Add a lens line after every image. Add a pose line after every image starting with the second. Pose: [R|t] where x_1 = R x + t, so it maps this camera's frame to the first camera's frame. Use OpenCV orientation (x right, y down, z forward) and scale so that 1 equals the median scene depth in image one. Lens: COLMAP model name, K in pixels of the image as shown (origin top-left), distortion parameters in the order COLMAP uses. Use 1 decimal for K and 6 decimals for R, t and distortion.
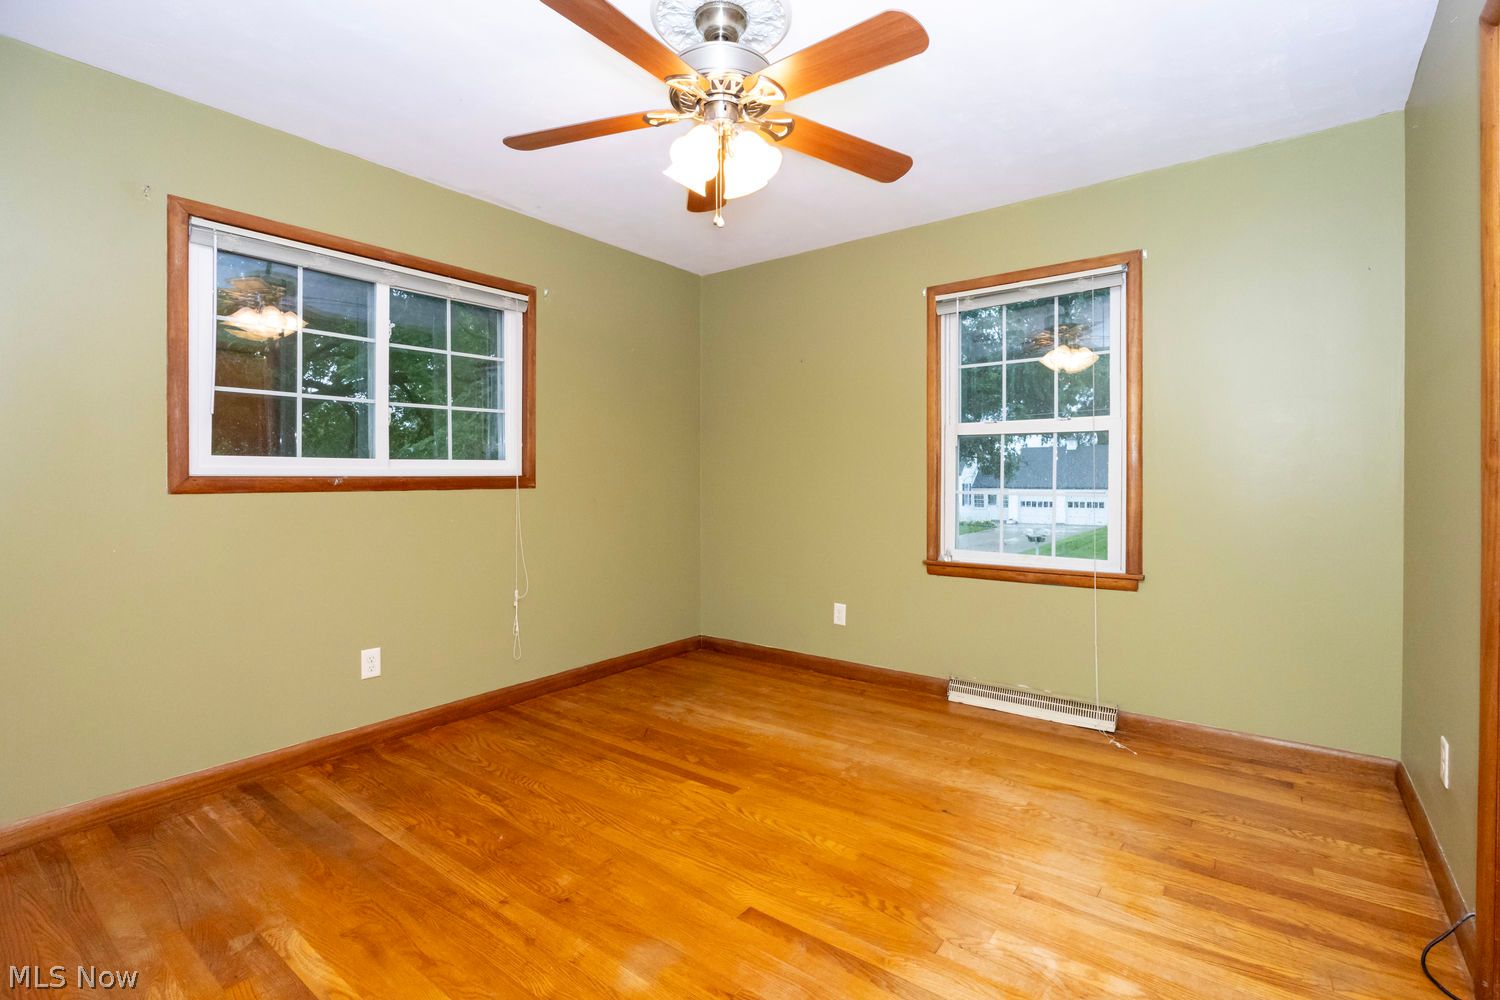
lens RADIAL K [[677.2, 0, 755.0], [0, 677.2, 493.5], [0, 0, 1]] dist [-0.012238, 0.000825]
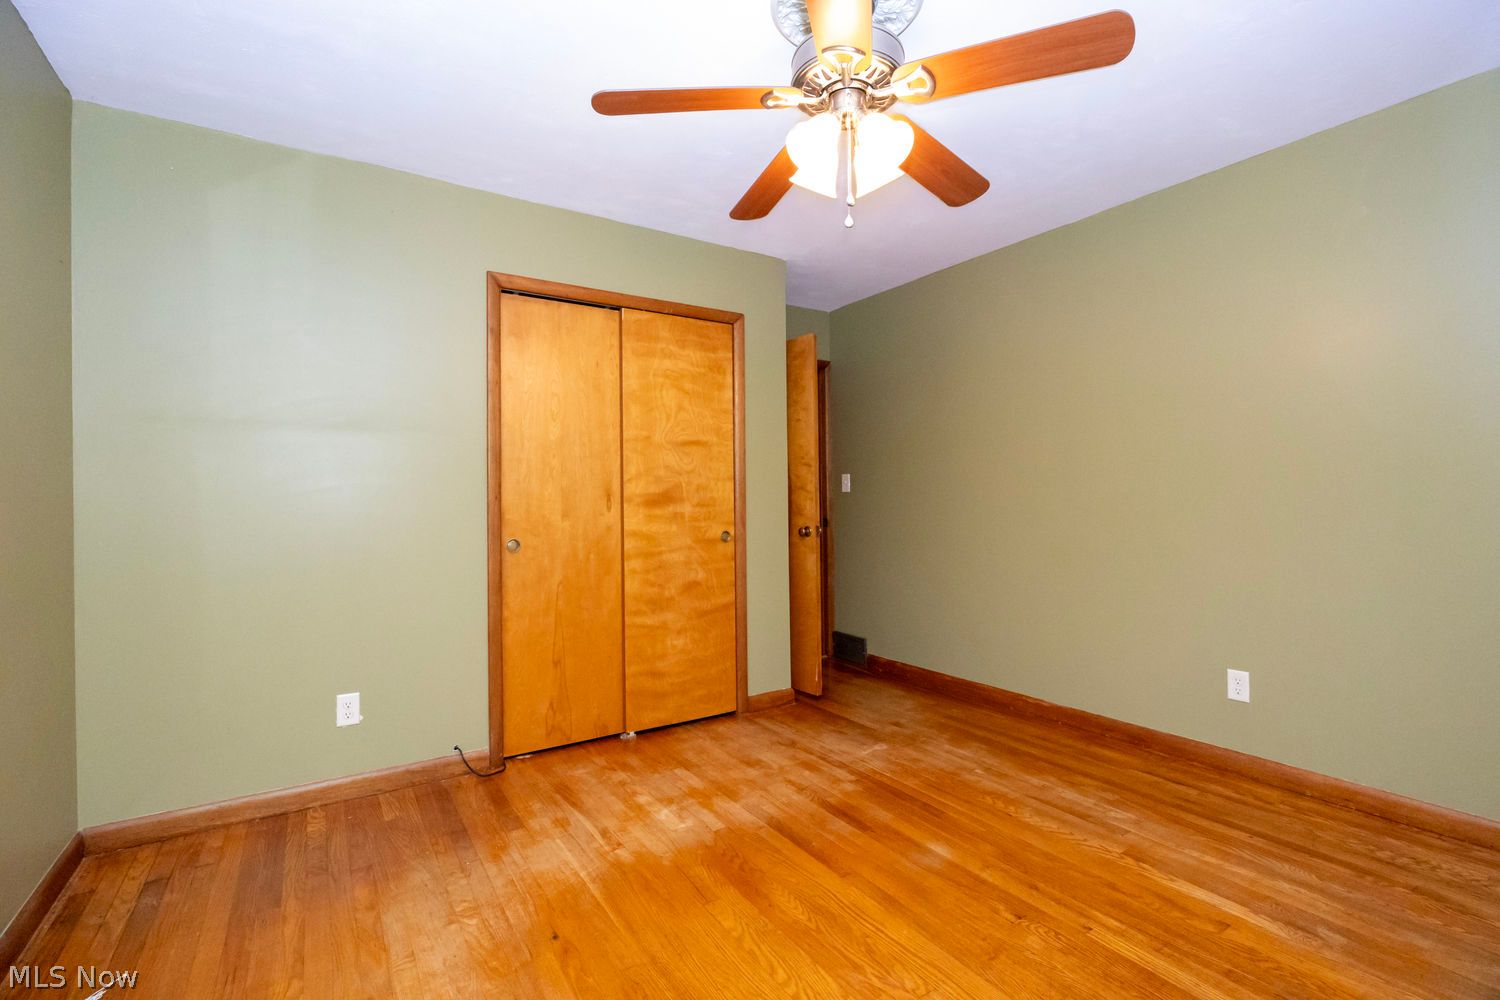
lens RADIAL K [[677.2, 0, 755.0], [0, 677.2, 493.5], [0, 0, 1]] dist [-0.012238, 0.000825]
pose [[-0.947792, 0.018568, 0.318349, -0.248761], [0.022789, 0.999695, 0.009540, -0.050501], [-0.318075, 0.016297, -0.947926, 2.170673]]
